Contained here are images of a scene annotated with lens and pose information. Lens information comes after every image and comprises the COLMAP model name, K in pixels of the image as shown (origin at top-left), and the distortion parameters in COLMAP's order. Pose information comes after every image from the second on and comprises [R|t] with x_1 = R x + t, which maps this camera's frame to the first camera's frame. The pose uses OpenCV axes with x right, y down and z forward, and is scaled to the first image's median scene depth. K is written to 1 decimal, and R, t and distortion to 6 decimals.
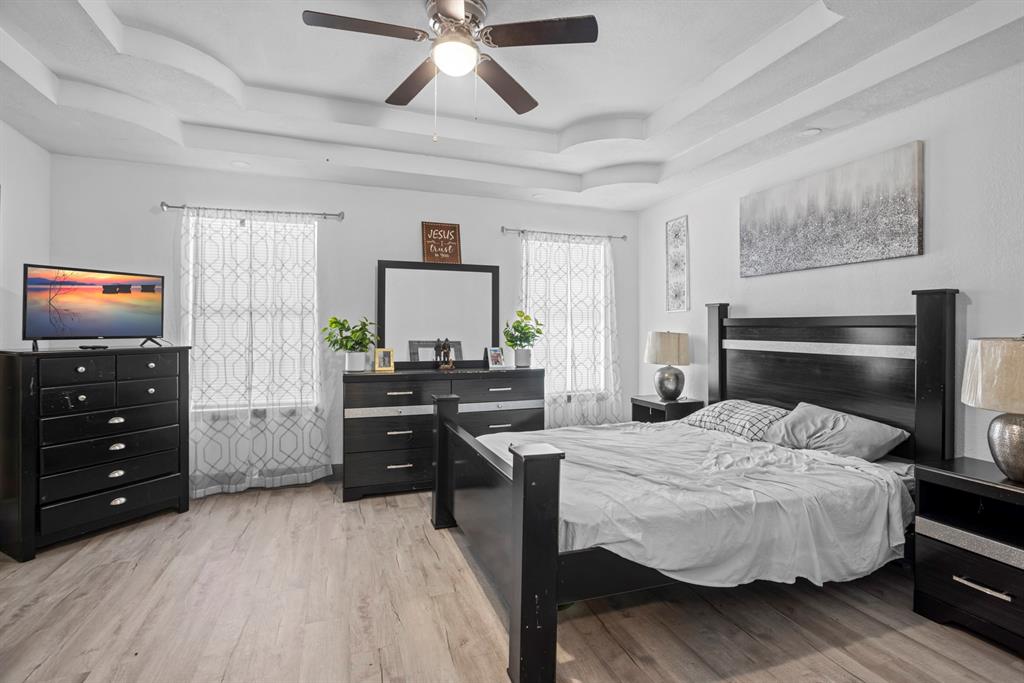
lens RADIAL K [[489.5, 0, 517.1], [0, 489.5, 333.6], [0, 0, 1]] dist [-0.018280, -0.000126]
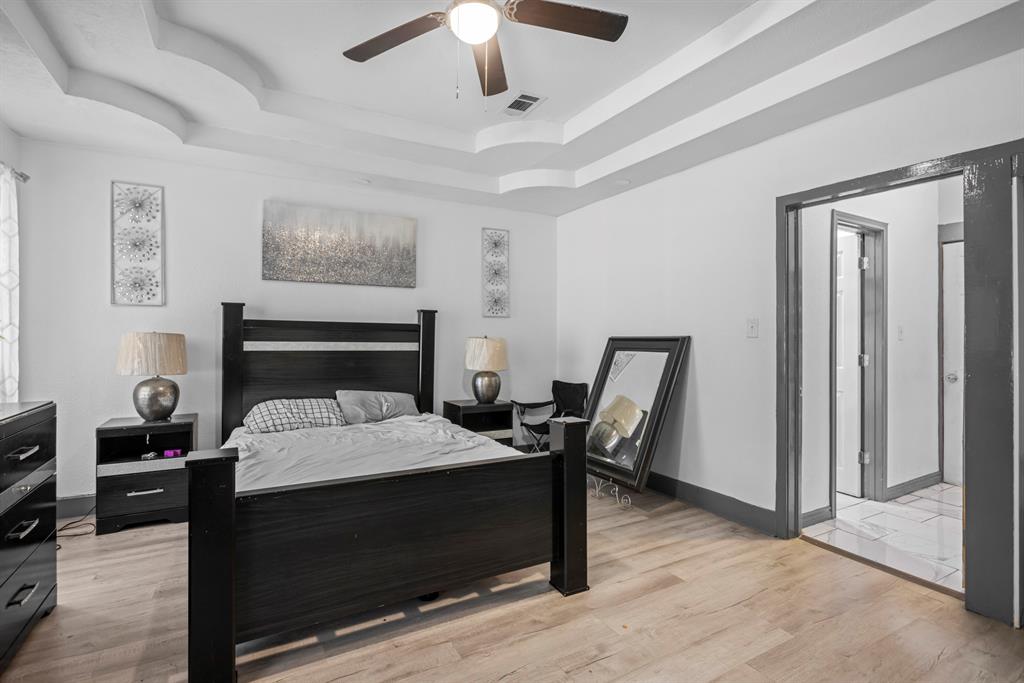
lens RADIAL K [[489.5, 0, 517.1], [0, 489.5, 340.0], [0, 0, 1]] dist [-0.018280, -0.000126]
pose [[-0.171942, -0.009471, 0.985062, -0.782599], [0.000603, 0.999953, 0.009719, 0.001165], [-0.985107, 0.002265, -0.171928, 0.830823]]
